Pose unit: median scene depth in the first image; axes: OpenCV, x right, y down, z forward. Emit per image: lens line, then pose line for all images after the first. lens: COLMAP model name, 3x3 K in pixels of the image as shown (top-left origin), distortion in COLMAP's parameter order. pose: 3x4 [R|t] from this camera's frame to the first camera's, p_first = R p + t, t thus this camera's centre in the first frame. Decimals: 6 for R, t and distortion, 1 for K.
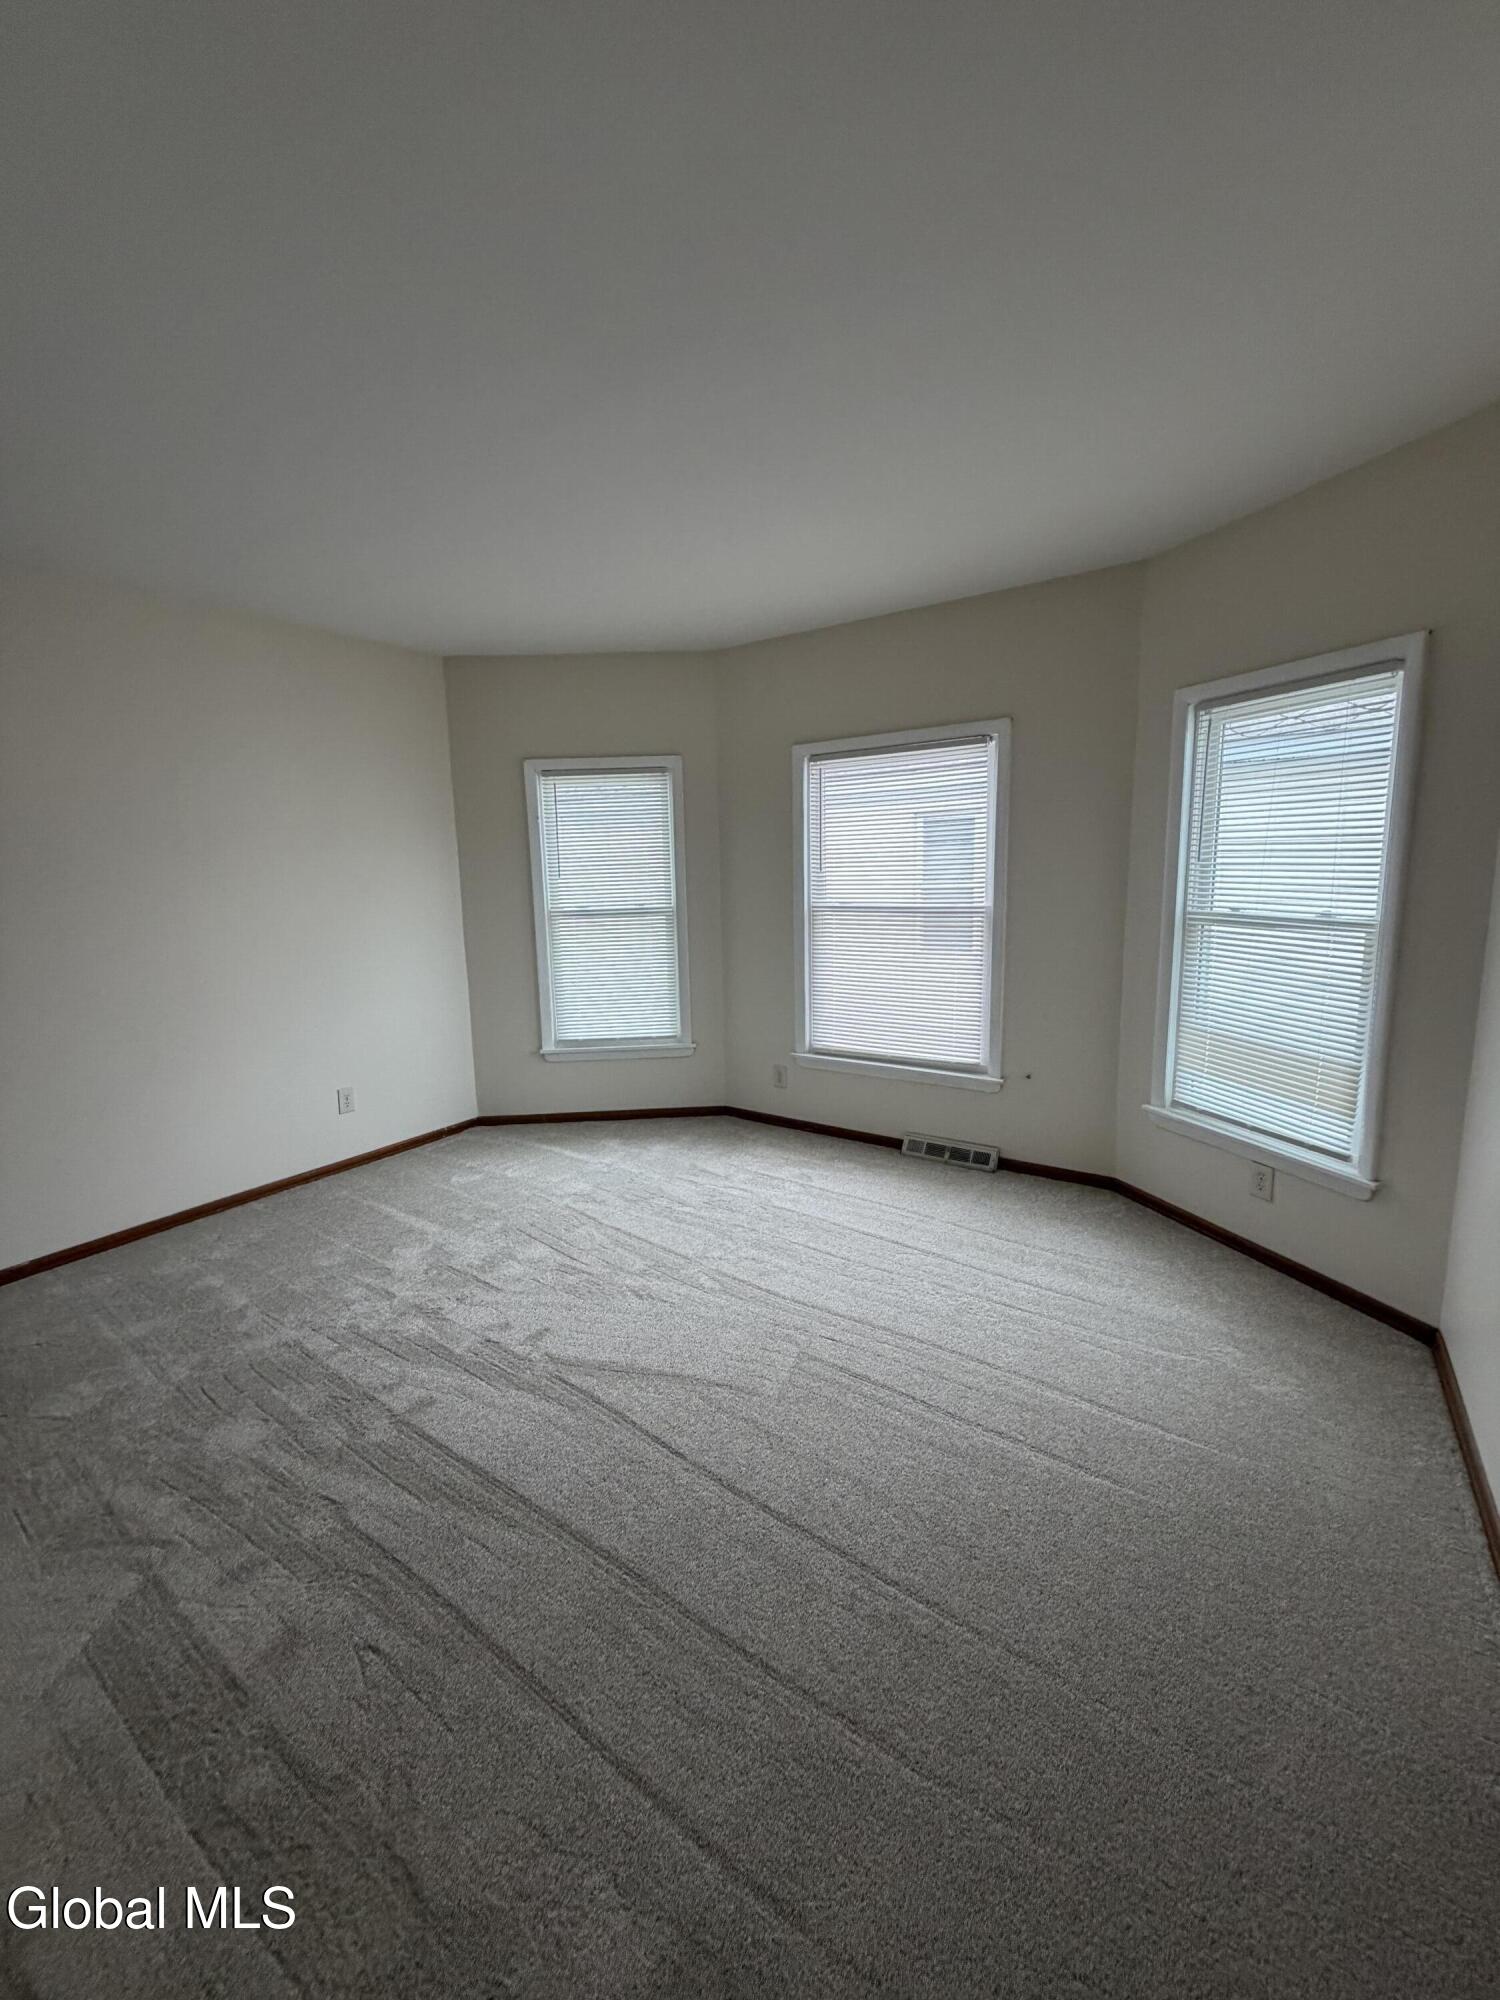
lens RADIAL K [[813.9, 0, 750.0], [0, 813.9, 1000.0], [0, 0, 1]] dist [0.000631, 0.000002]
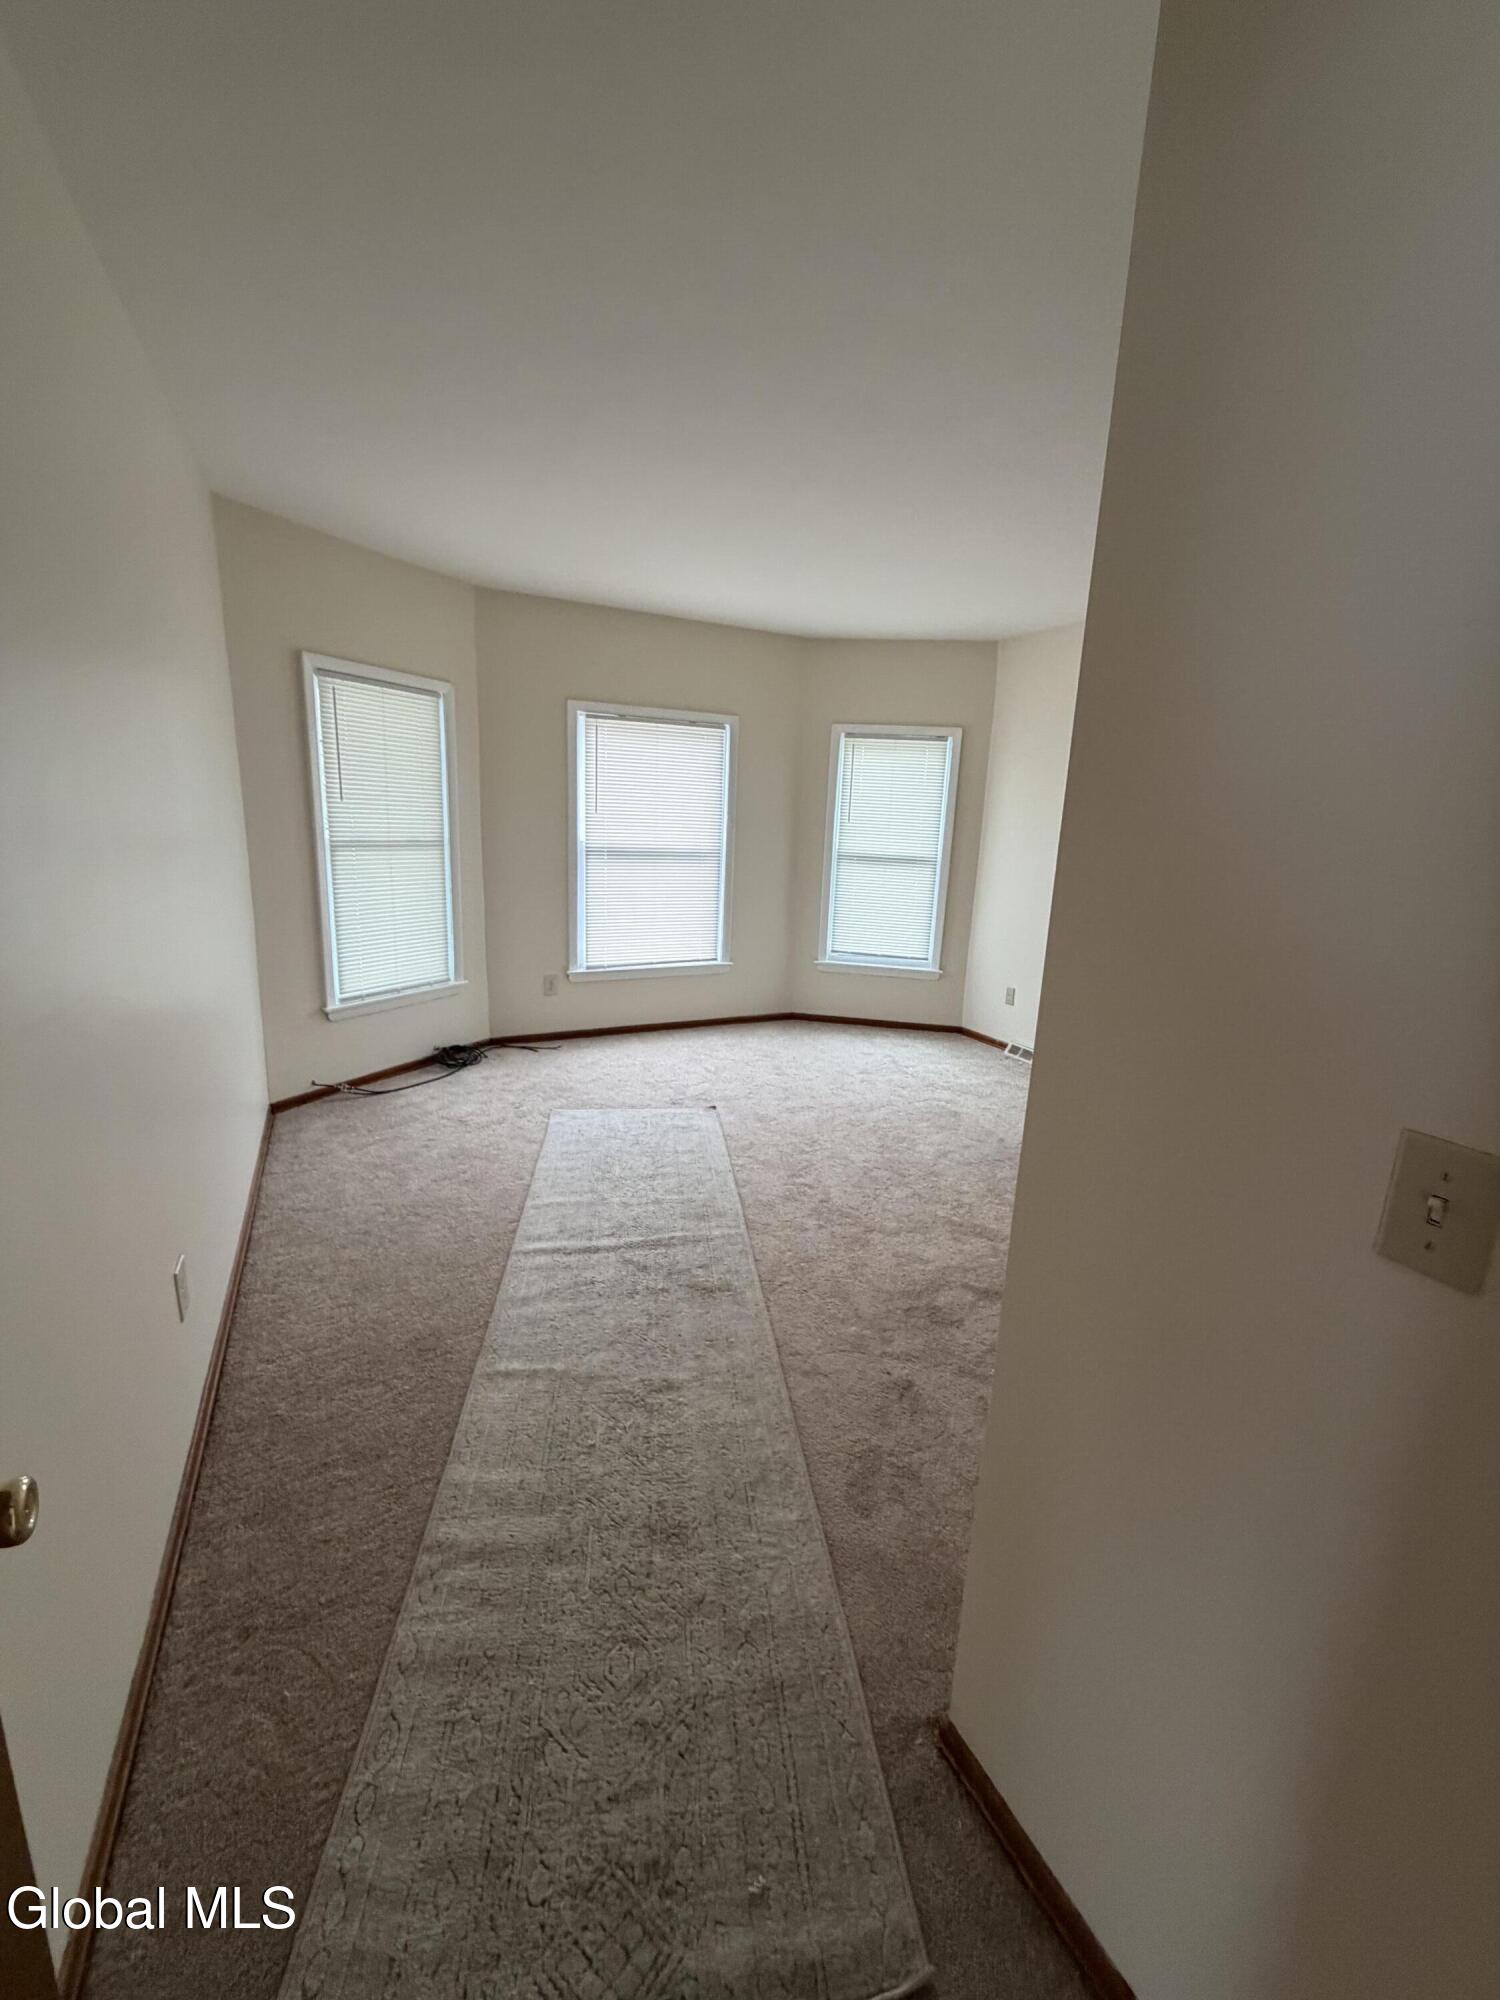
lens RADIAL K [[813.9, 0, 750.0], [0, 813.9, 1000.0], [0, 0, 1]] dist [0.000631, 0.000002]
pose [[0.708114, -0.098839, 0.699147, -0.635097], [0.058225, 0.994956, 0.081686, 0.011611], [-0.703694, -0.017135, 0.710297, 0.093916]]
